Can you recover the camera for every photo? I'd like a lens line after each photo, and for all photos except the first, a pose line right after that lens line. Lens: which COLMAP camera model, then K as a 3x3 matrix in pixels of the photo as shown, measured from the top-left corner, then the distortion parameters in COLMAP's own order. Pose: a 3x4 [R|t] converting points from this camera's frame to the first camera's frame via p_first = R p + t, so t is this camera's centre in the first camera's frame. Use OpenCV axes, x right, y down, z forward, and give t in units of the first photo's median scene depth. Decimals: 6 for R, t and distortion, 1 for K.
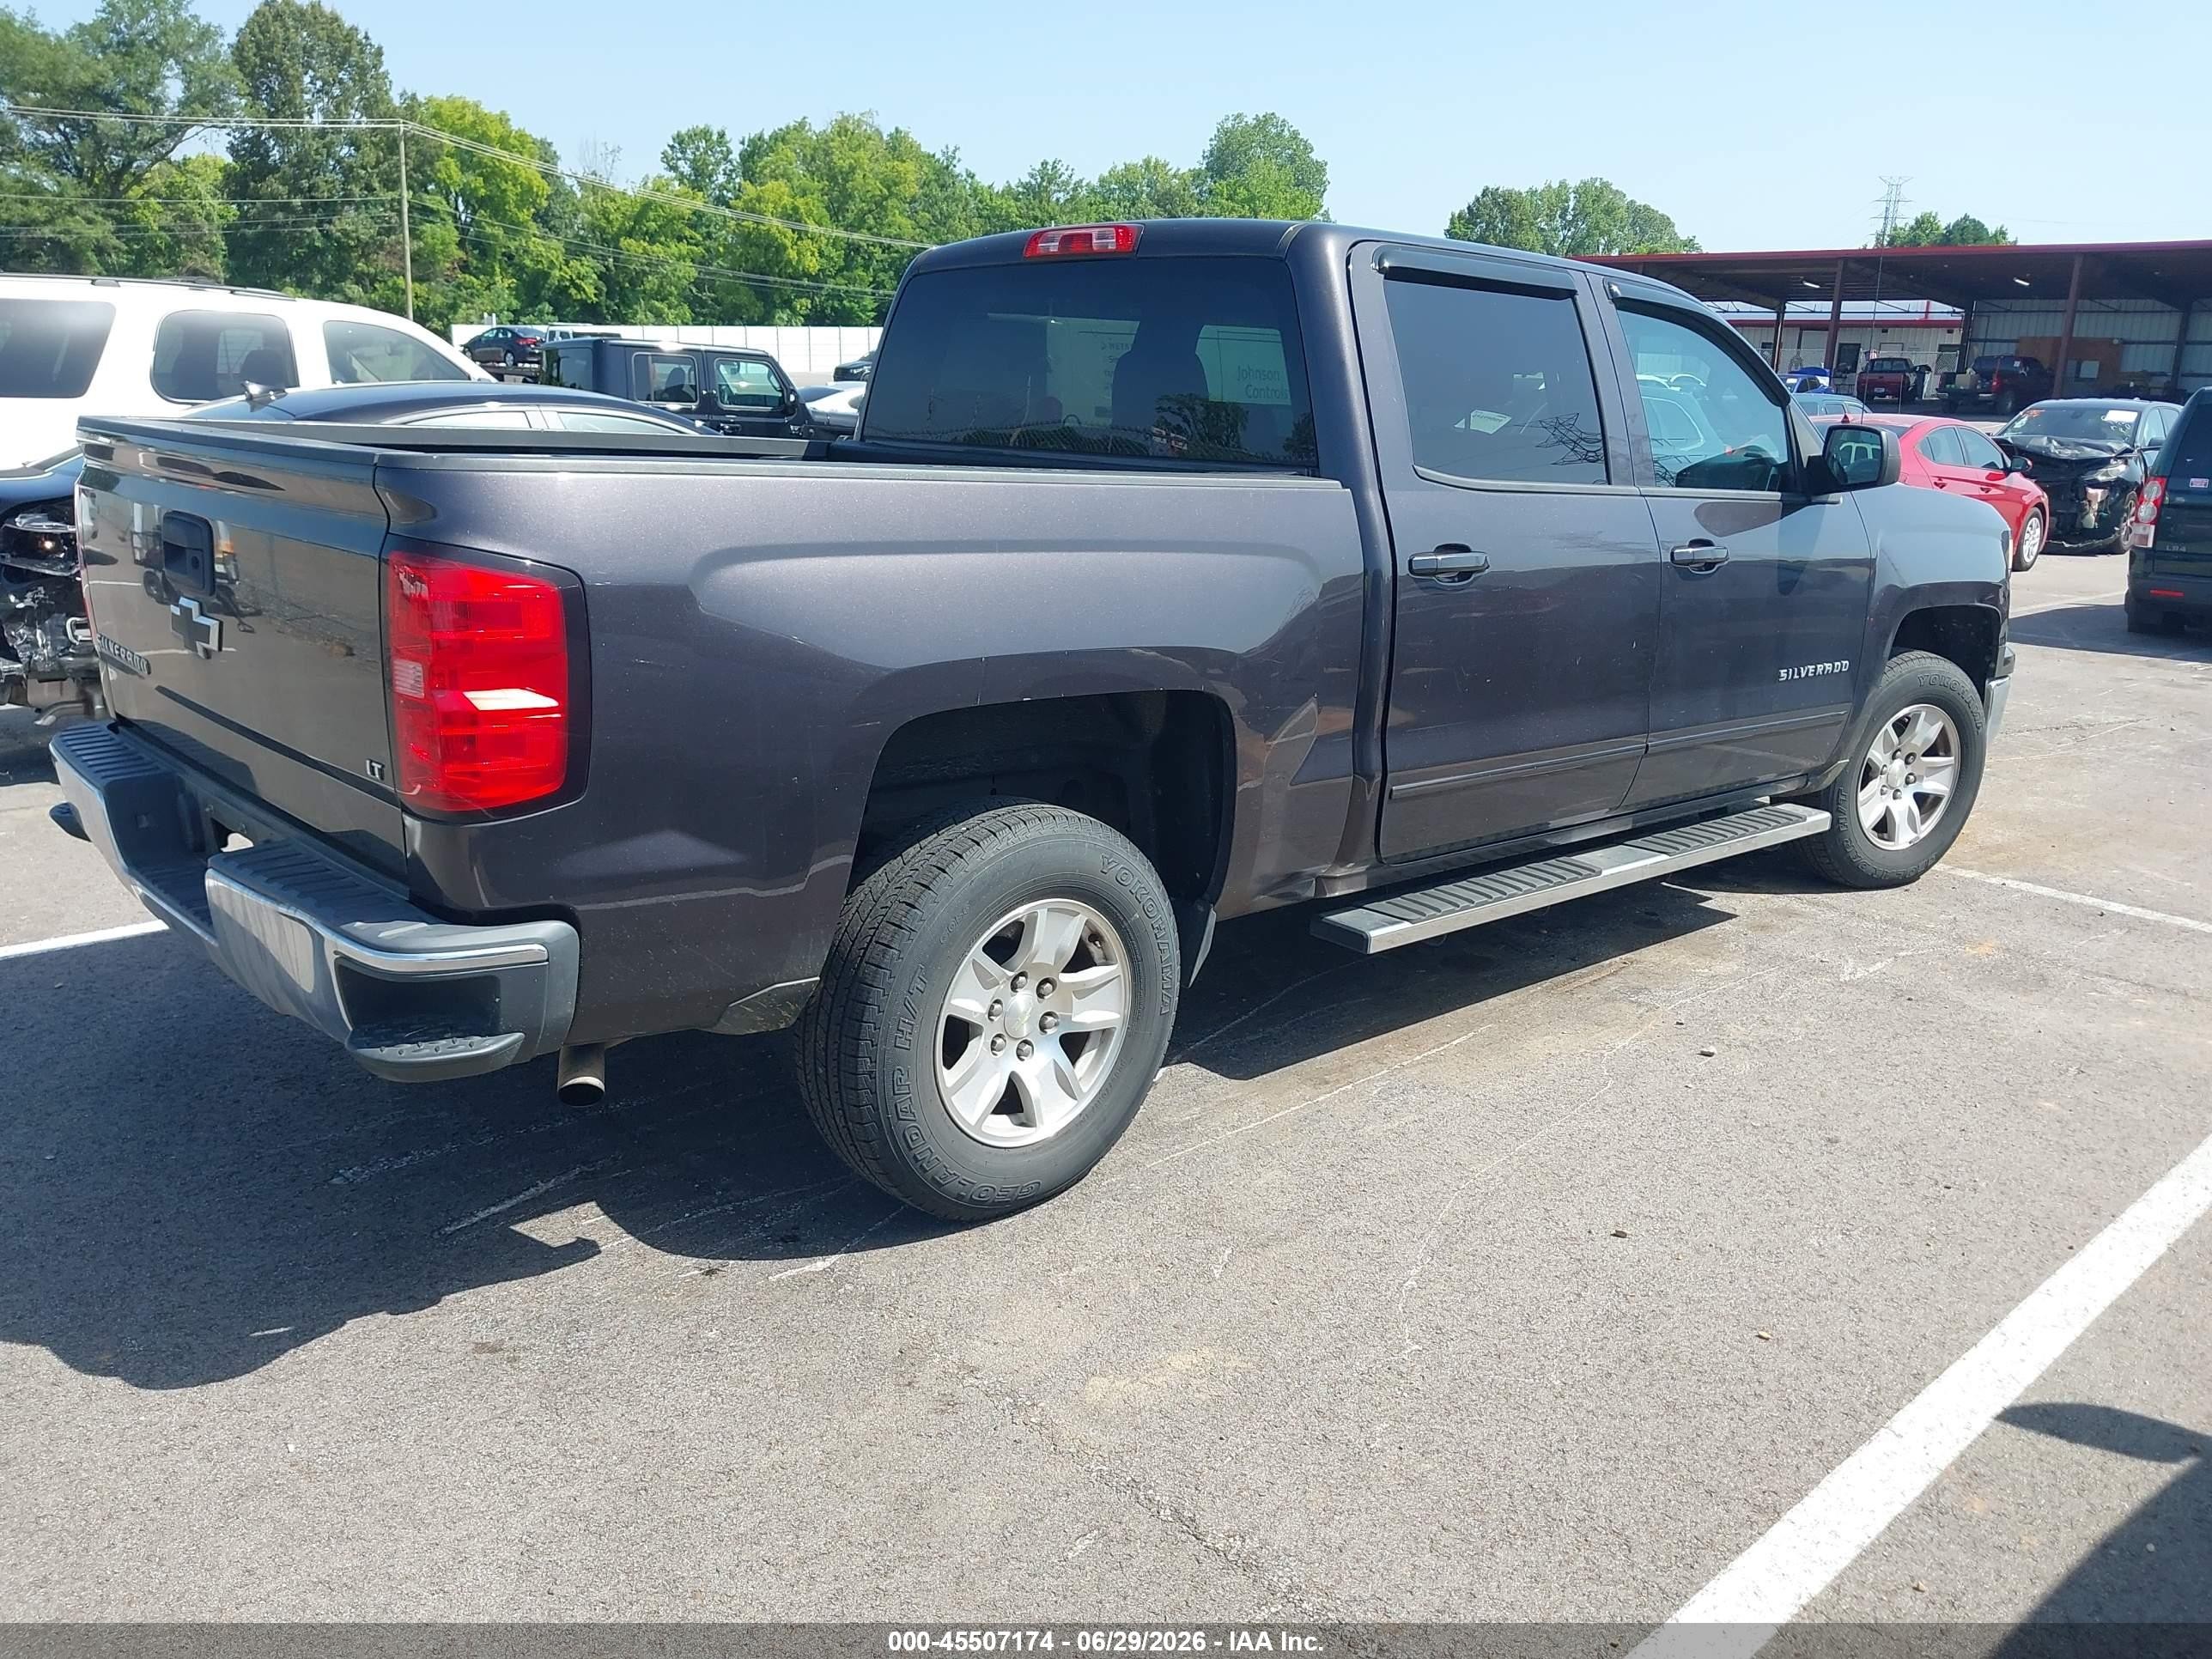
lens RADIAL K [[1761.4, 0, 1106.0], [0, 1761.4, 829.5], [0, 0, 1]] dist [-0.000106, -0.003102]
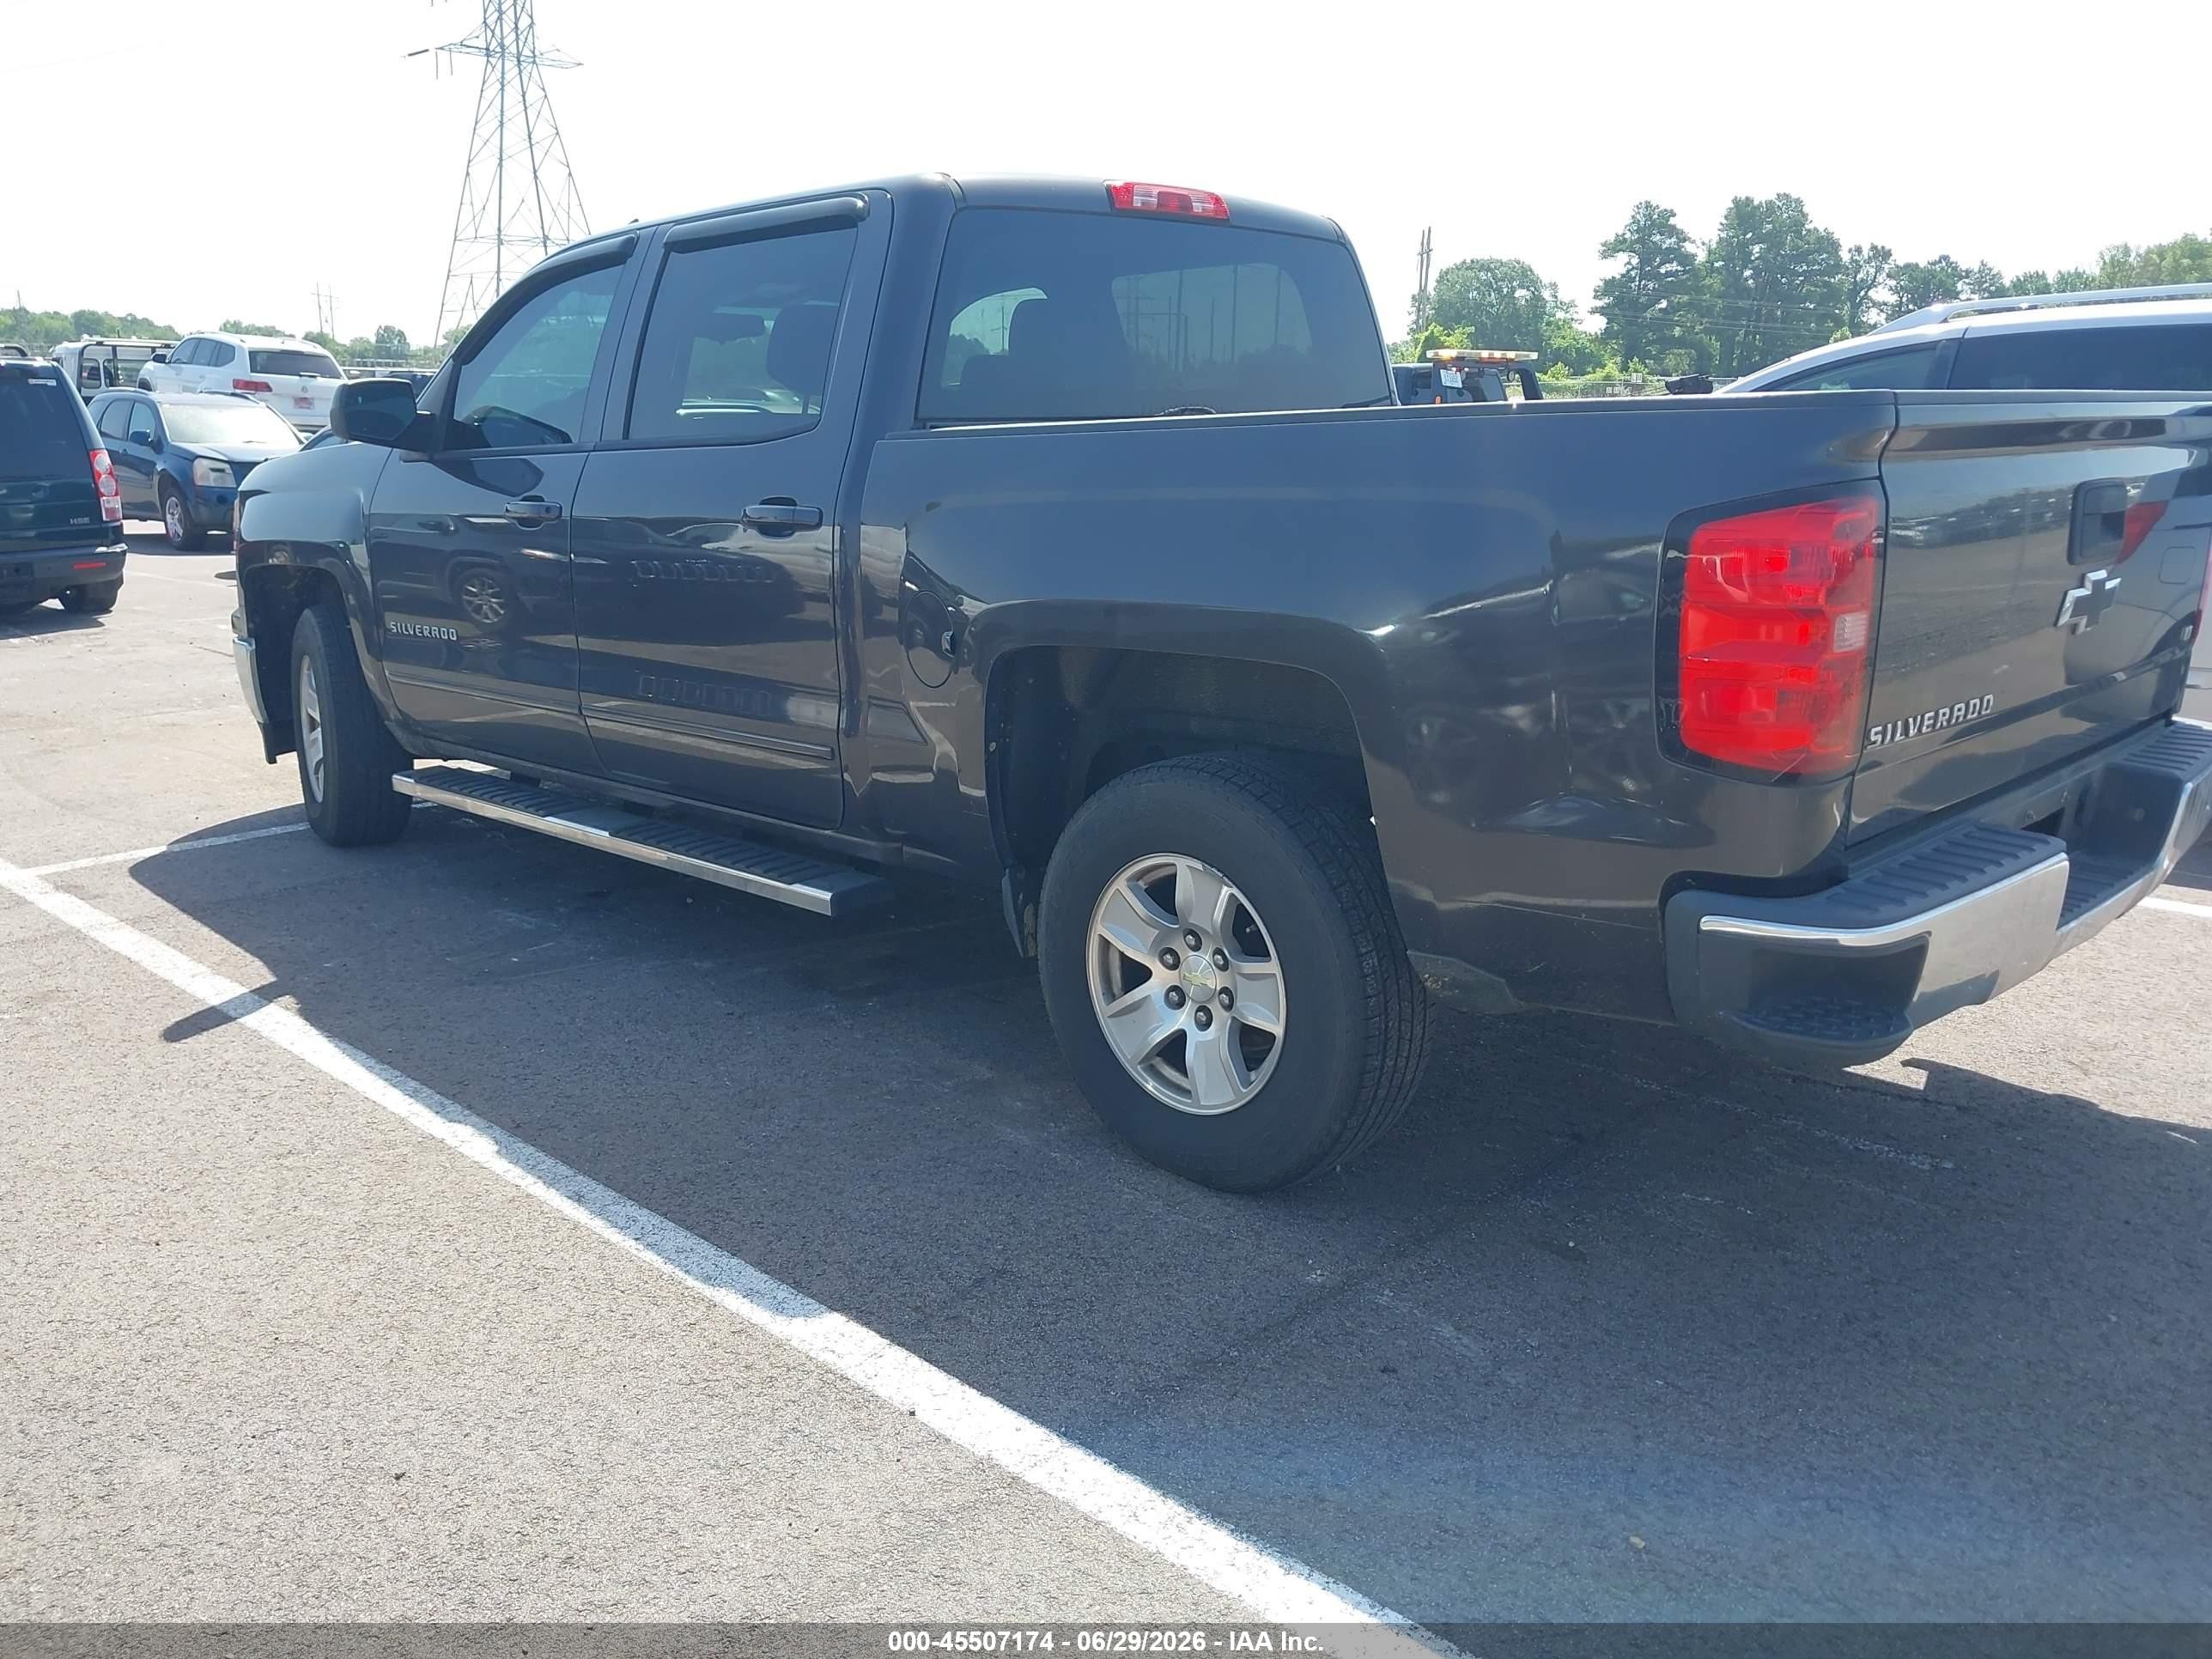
lens RADIAL K [[1723.0, 0, 1106.0], [0, 1723.0, 829.5], [0, 0, 1]] dist [0.059833, -0.121207]
pose [[-0.039480, -0.265919, 0.963187, -0.060234], [0.248361, 0.931076, 0.267234, -0.016140], [-0.967863, 0.249768, 0.029285, 0.064065]]
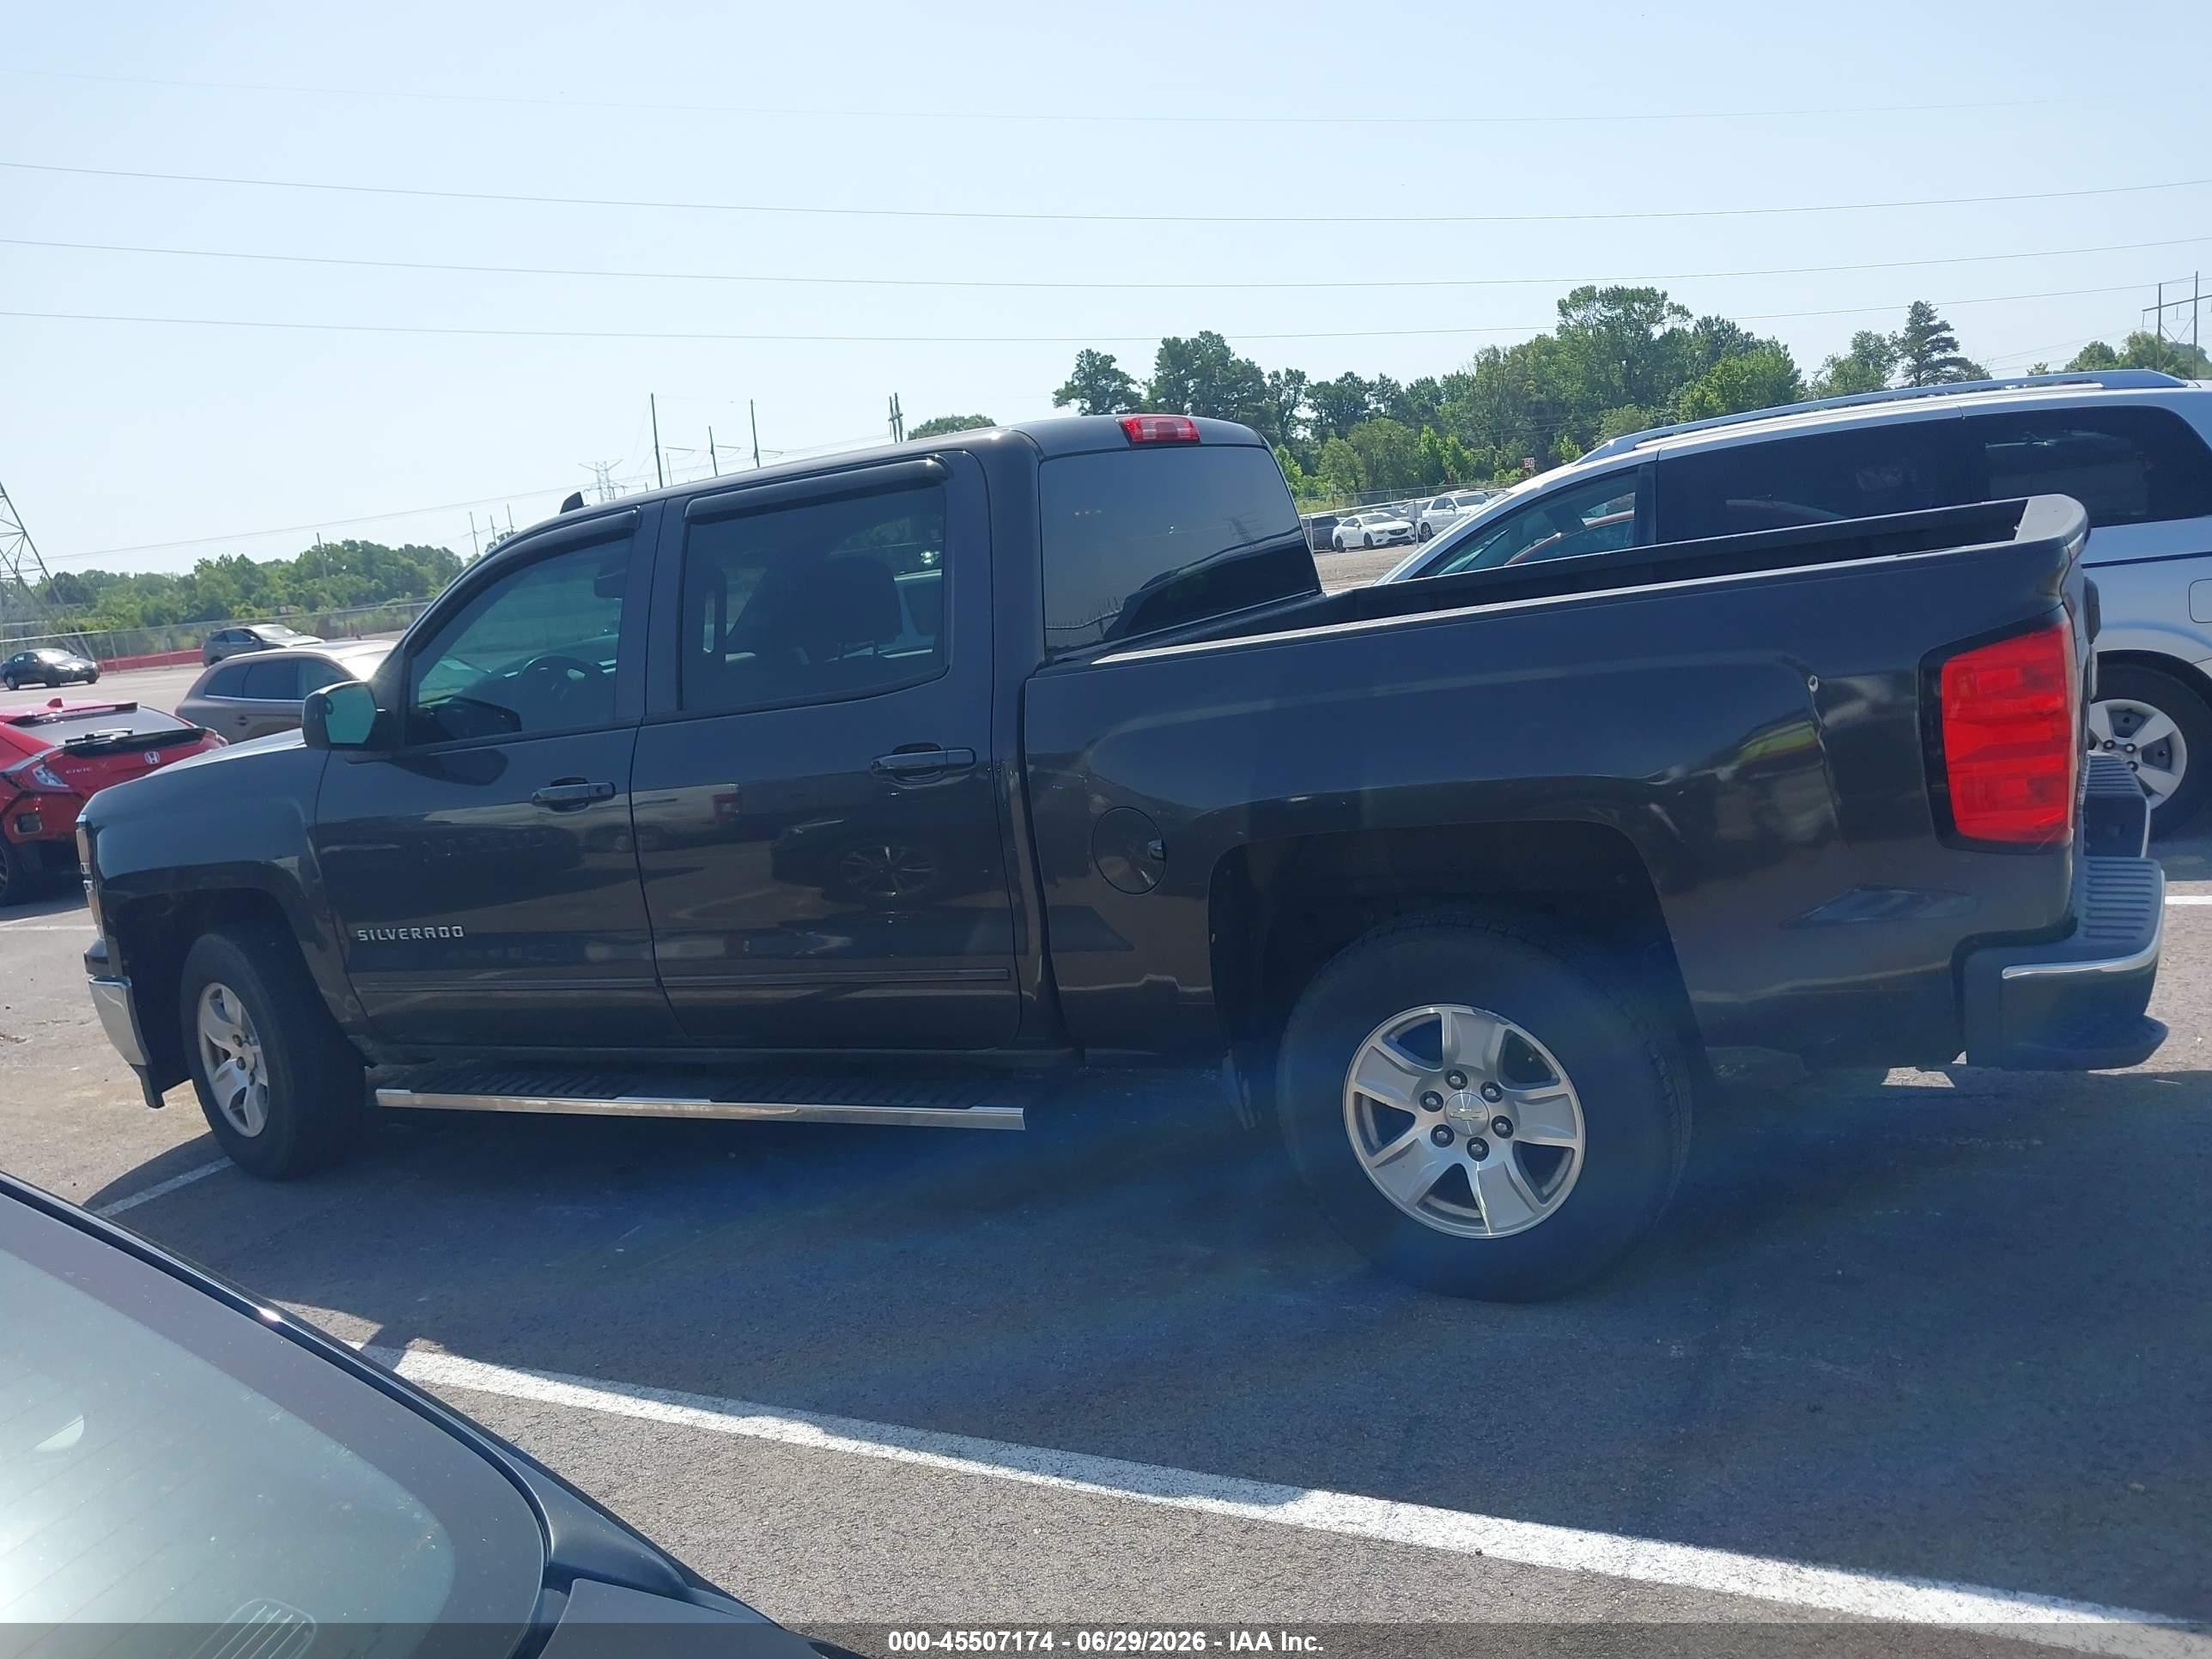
lens RADIAL K [[1716.5, 0, 1106.0], [0, 1716.5, 829.5], [0, 0, 1]] dist [0.006041, 0.002781]
pose [[-0.316281, -0.150232, 0.936695, -0.059844], [0.343248, 0.902361, 0.260625, -0.023420], [-0.884391, 0.403949, -0.233833, 0.080728]]
